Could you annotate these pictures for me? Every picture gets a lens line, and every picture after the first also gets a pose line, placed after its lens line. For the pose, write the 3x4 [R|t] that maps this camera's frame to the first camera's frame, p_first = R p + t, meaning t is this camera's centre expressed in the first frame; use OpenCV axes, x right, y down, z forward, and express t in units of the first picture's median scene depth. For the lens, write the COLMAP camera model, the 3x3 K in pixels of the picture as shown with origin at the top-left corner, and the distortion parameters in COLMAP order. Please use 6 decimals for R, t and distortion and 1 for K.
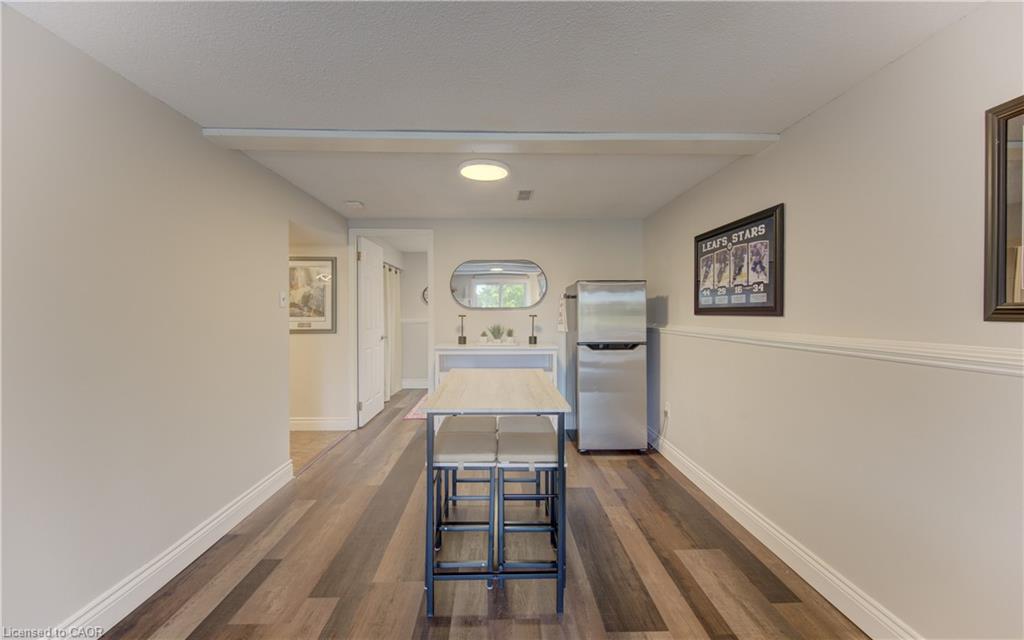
lens RADIAL K [[390.6, 0, 506.8], [0, 390.6, 311.5], [0, 0, 1]] dist [0.000369, 0.000040]
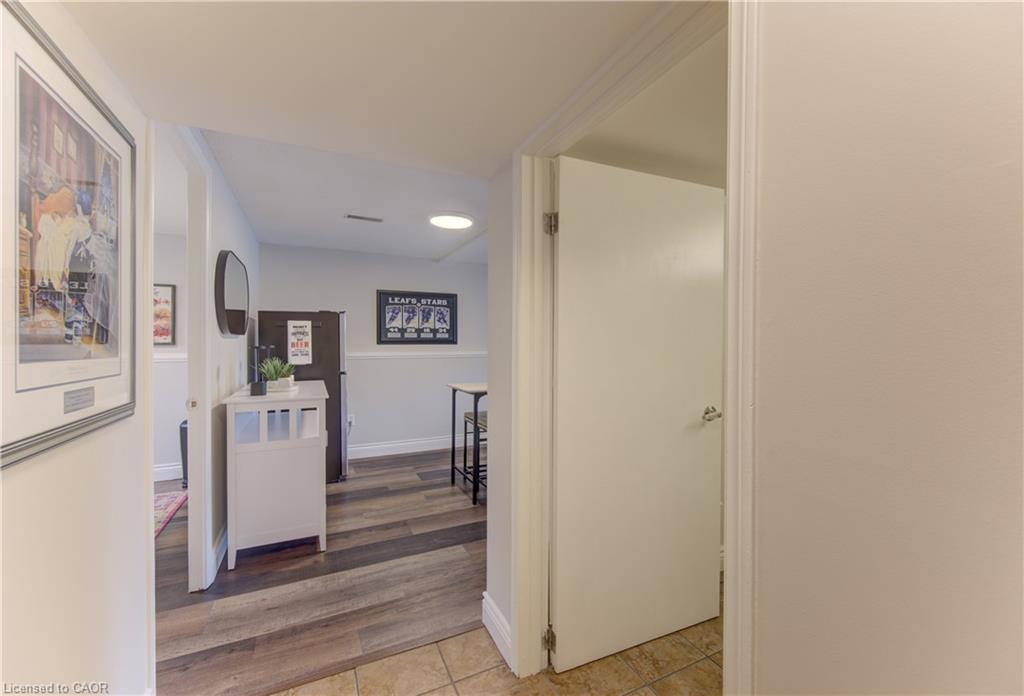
lens RADIAL K [[412.6, 0, 510.0], [0, 412.6, 346.6], [0, 0, 1]] dist [-0.000015, 0.000008]
pose [[-0.420114, -0.006948, 0.907445, -1.344865], [-0.002622, 0.999976, 0.006443, 0.007855], [-0.907468, 0.000327, -0.420122, 1.462973]]
